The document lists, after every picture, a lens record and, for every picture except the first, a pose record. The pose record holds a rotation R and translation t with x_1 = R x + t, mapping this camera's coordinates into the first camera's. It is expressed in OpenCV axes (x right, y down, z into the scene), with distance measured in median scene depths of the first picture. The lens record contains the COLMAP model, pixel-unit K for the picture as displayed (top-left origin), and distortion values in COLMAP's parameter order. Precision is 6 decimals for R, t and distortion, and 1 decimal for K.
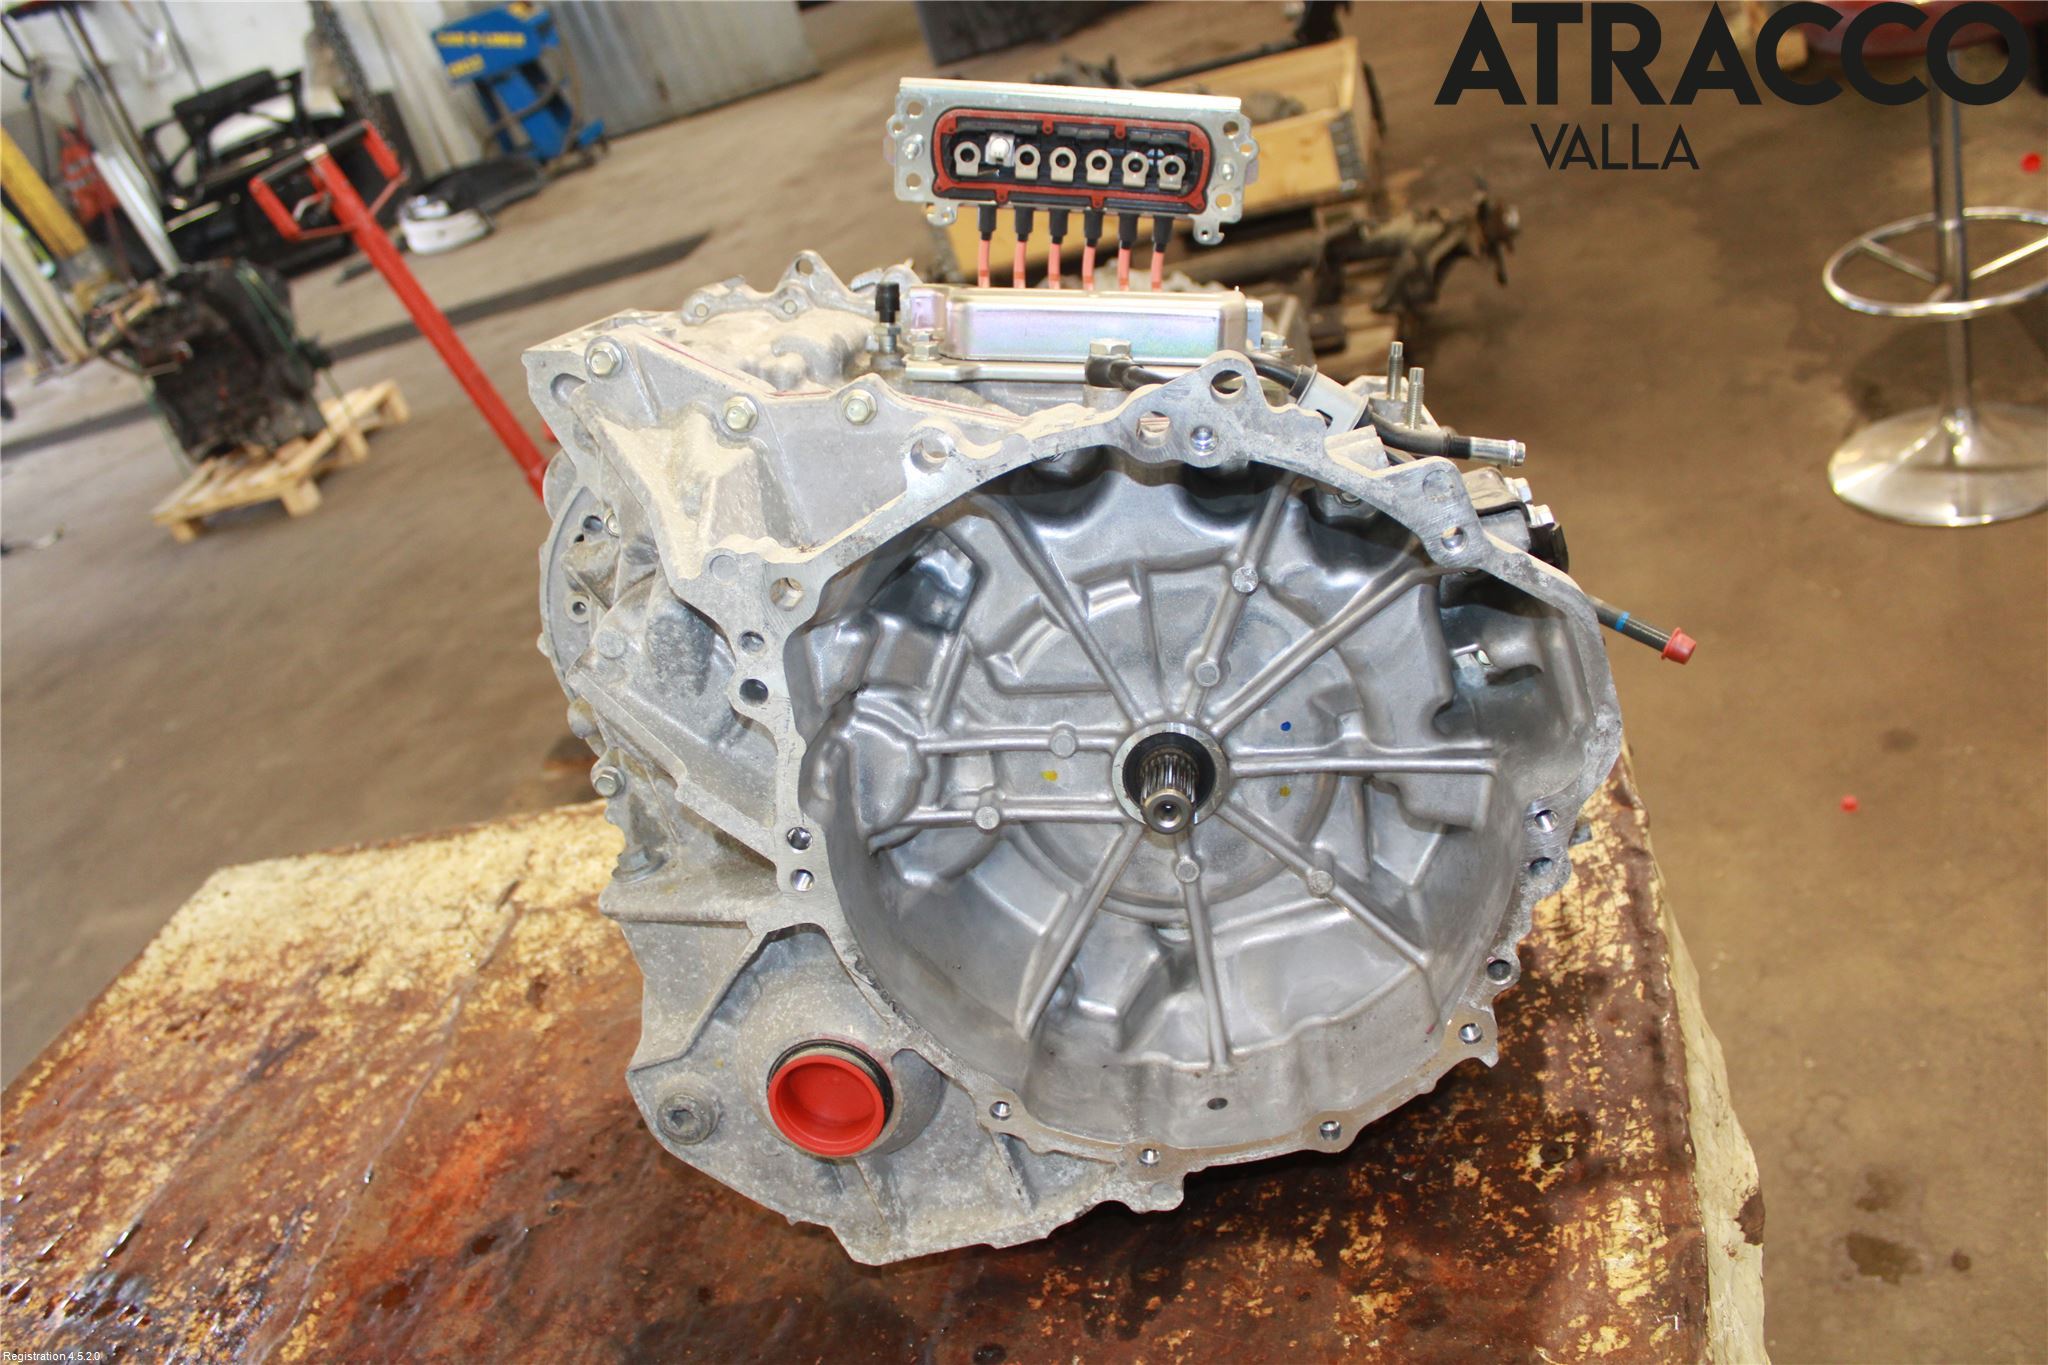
lens RADIAL K [[1635.5, 0, 1024.0], [0, 1635.5, 682.5], [0, 0, 1]] dist [-0.177868, 0.167253]
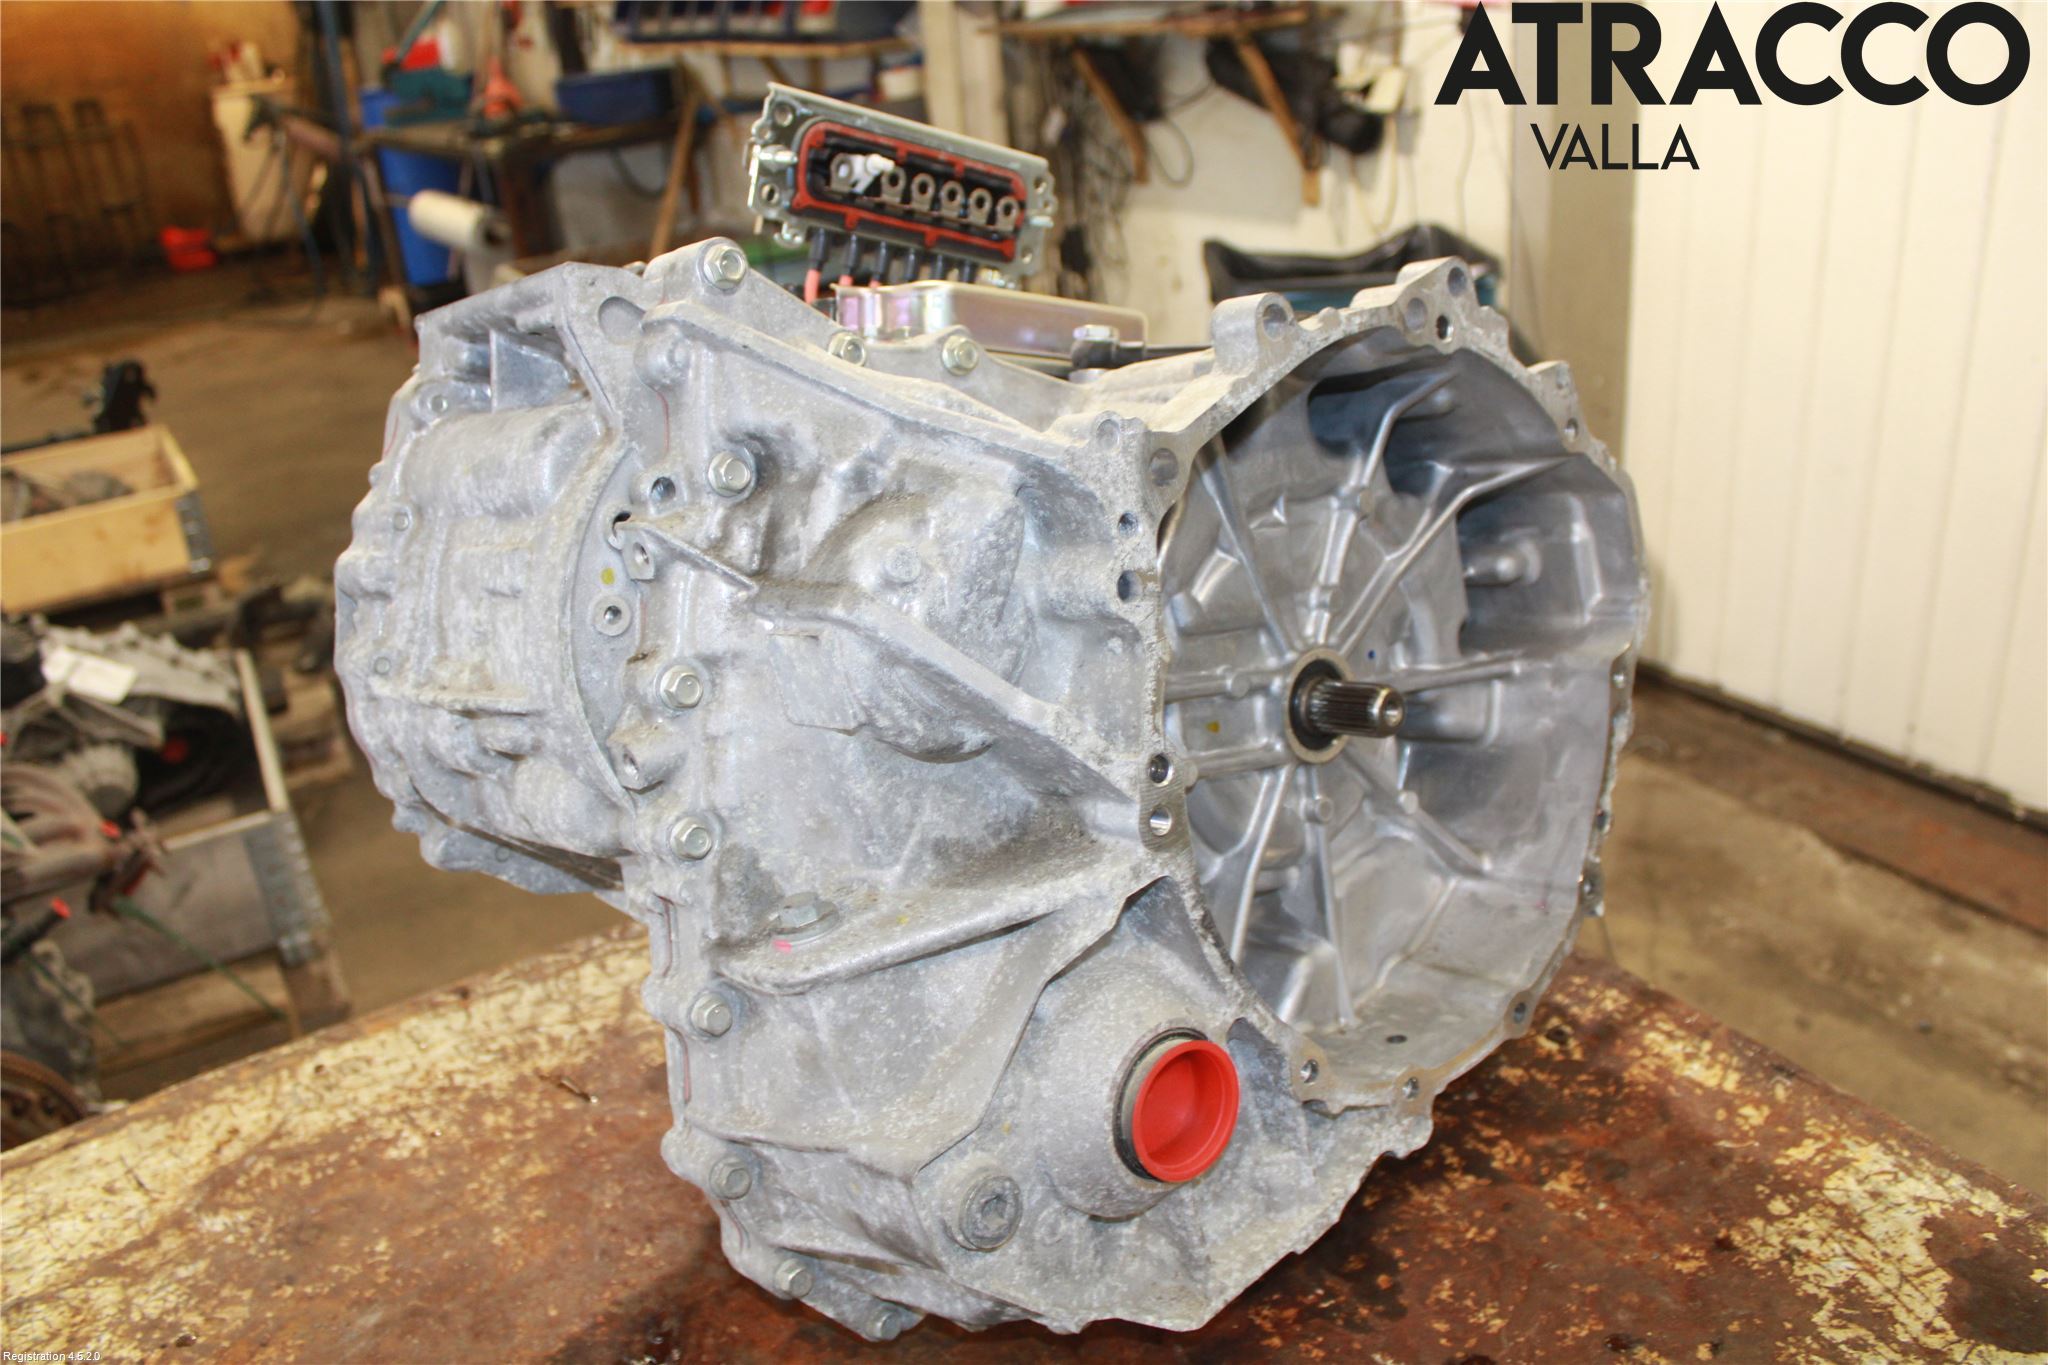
lens RADIAL K [[1635.5, 0, 1024.0], [0, 1635.5, 682.5], [0, 0, 1]] dist [-0.177868, 0.167253]
pose [[0.724033, -0.052019, 0.687801, -0.711824], [0.227652, 0.959299, -0.167092, 0.164866], [-0.651115, 0.277559, 0.706406, 0.394601]]
